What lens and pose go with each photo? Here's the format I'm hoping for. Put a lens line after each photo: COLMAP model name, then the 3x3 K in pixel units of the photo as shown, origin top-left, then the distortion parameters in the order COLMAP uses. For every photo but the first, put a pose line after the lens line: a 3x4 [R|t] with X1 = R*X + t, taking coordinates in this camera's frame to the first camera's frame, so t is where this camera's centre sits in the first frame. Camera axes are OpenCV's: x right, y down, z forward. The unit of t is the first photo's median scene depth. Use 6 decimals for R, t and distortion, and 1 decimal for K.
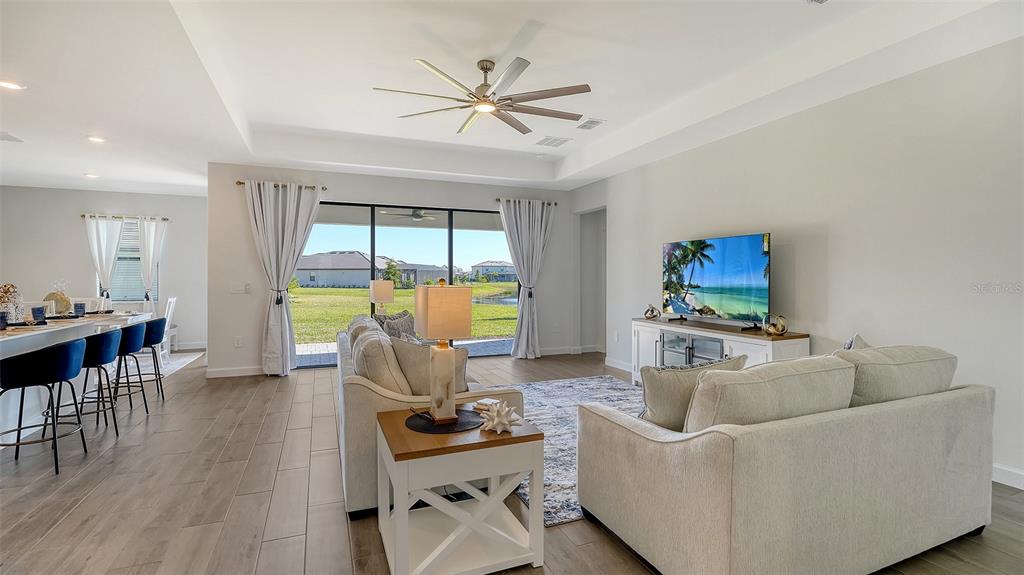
lens RADIAL K [[466.4, 0, 507.6], [0, 466.4, 278.3], [0, 0, 1]] dist [-0.015131, -0.000047]
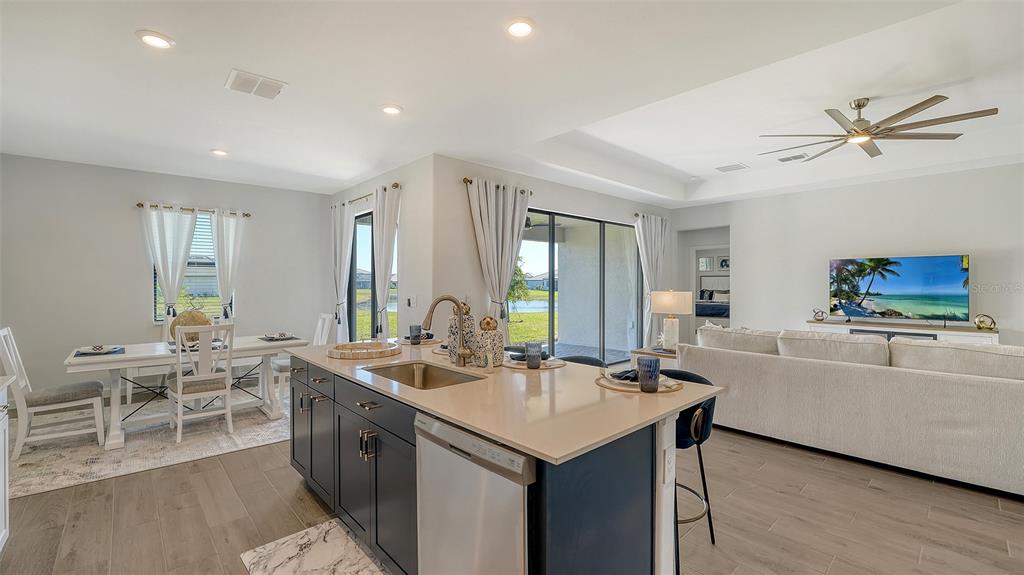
lens RADIAL K [[429.2, 0, 514.5], [0, 429.2, 281.2], [0, 0, 1]] dist [-0.025938, 0.002380]
pose [[0.936596, 0.000717, 0.350412, -0.854757], [0.002935, 0.999947, -0.009892, -0.008796], [-0.350400, 0.010293, 0.936544, 0.240334]]
